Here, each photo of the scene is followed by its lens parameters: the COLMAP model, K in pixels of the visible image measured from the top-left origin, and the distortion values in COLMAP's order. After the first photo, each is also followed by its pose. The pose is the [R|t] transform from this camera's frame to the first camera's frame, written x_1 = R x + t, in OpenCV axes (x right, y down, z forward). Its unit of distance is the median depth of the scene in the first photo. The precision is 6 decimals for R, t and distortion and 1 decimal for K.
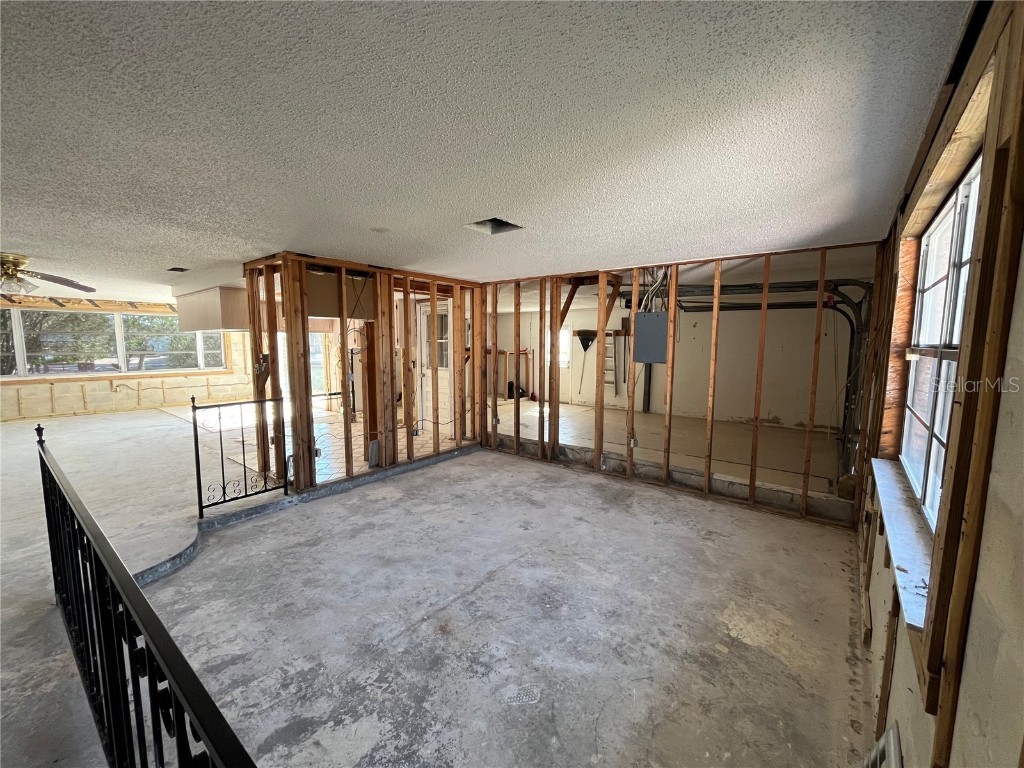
lens RADIAL K [[412.7, 0, 514.7], [0, 412.7, 384.2], [0, 0, 1]] dist [-0.006189, 0.000976]
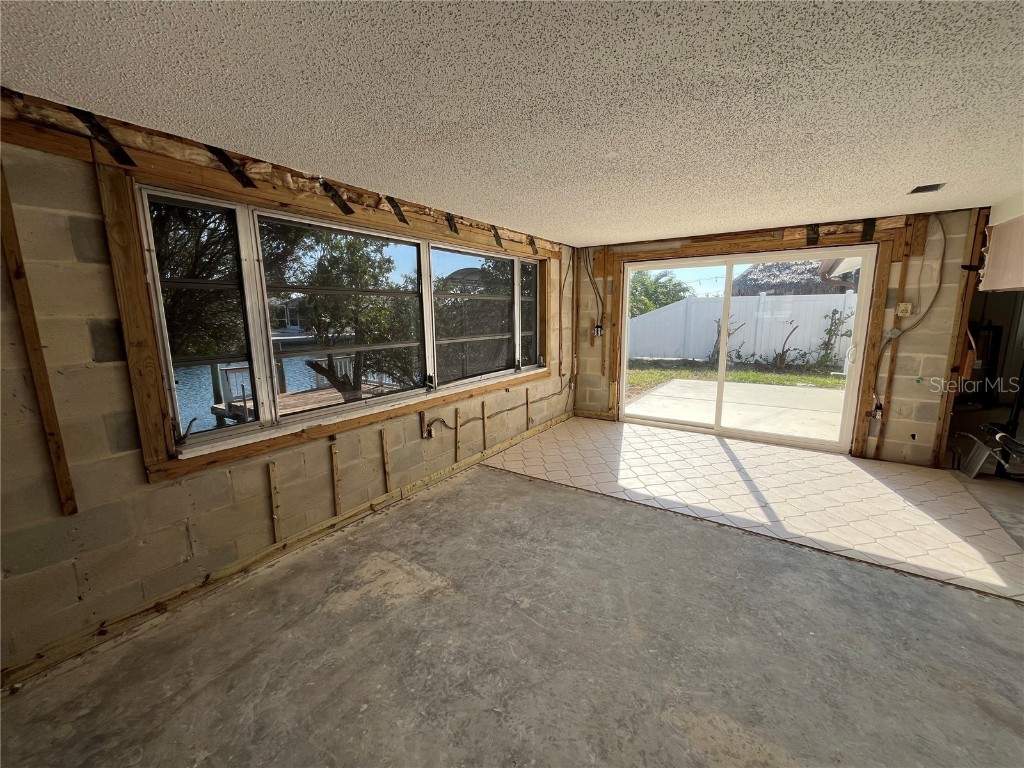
lens RADIAL K [[412.7, 0, 509.3], [0, 412.7, 383.6], [0, 0, 1]] dist [-0.006189, 0.000976]
pose [[0.997294, -0.025197, 0.069059, -0.924832], [0.020395, 0.997381, 0.069386, -0.063114], [-0.070626, -0.067790, 0.995197, 0.592616]]
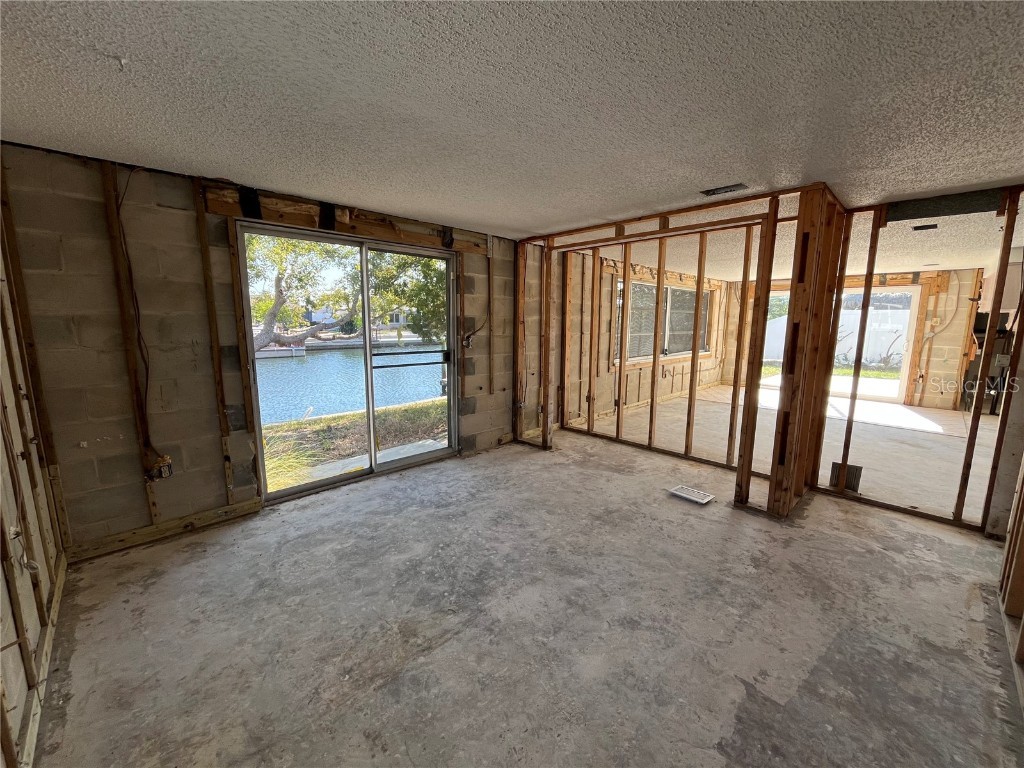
lens RADIAL K [[412.7, 0, 510.2], [0, 412.7, 384.3], [0, 0, 1]] dist [-0.006189, 0.000976]
pose [[0.991293, 0.022881, -0.129672, -1.192061], [-0.016095, 0.998457, 0.053146, -0.009084], [0.130688, -0.050596, 0.990132, 0.089205]]
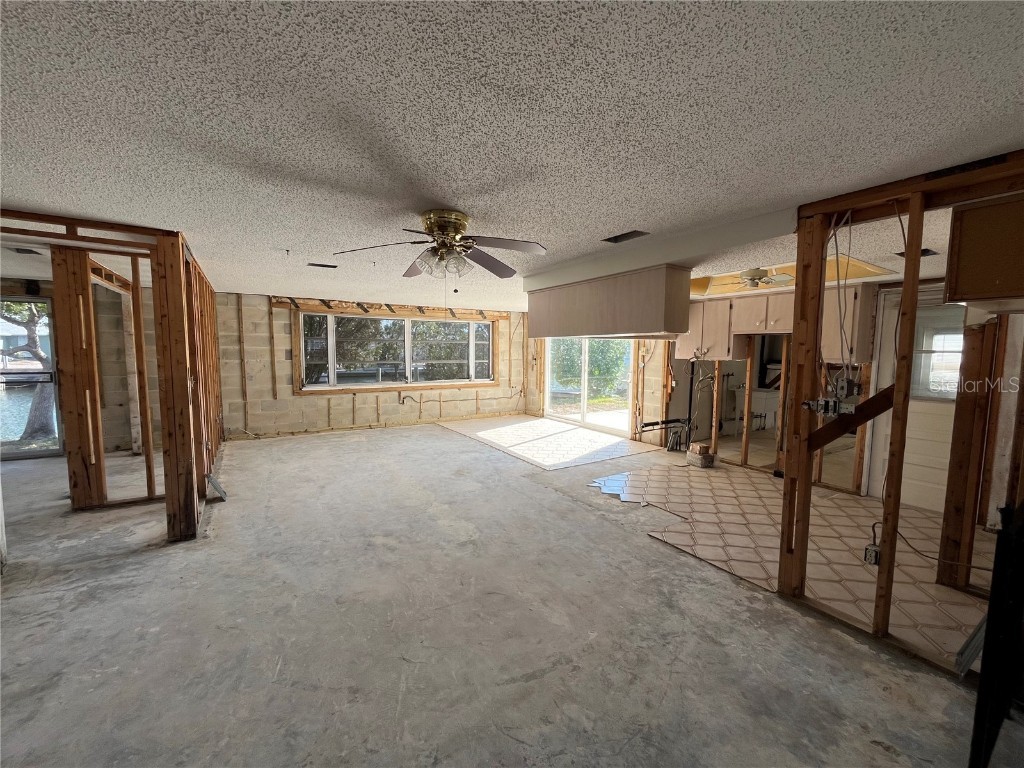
lens RADIAL K [[412.7, 0, 513.2], [0, 412.7, 384.0], [0, 0, 1]] dist [-0.006189, 0.000976]
pose [[0.944821, 0.030473, -0.326166, -0.439150], [-0.037529, 0.999177, -0.015362, -0.021239], [0.325430, 0.026755, 0.945188, 0.205262]]
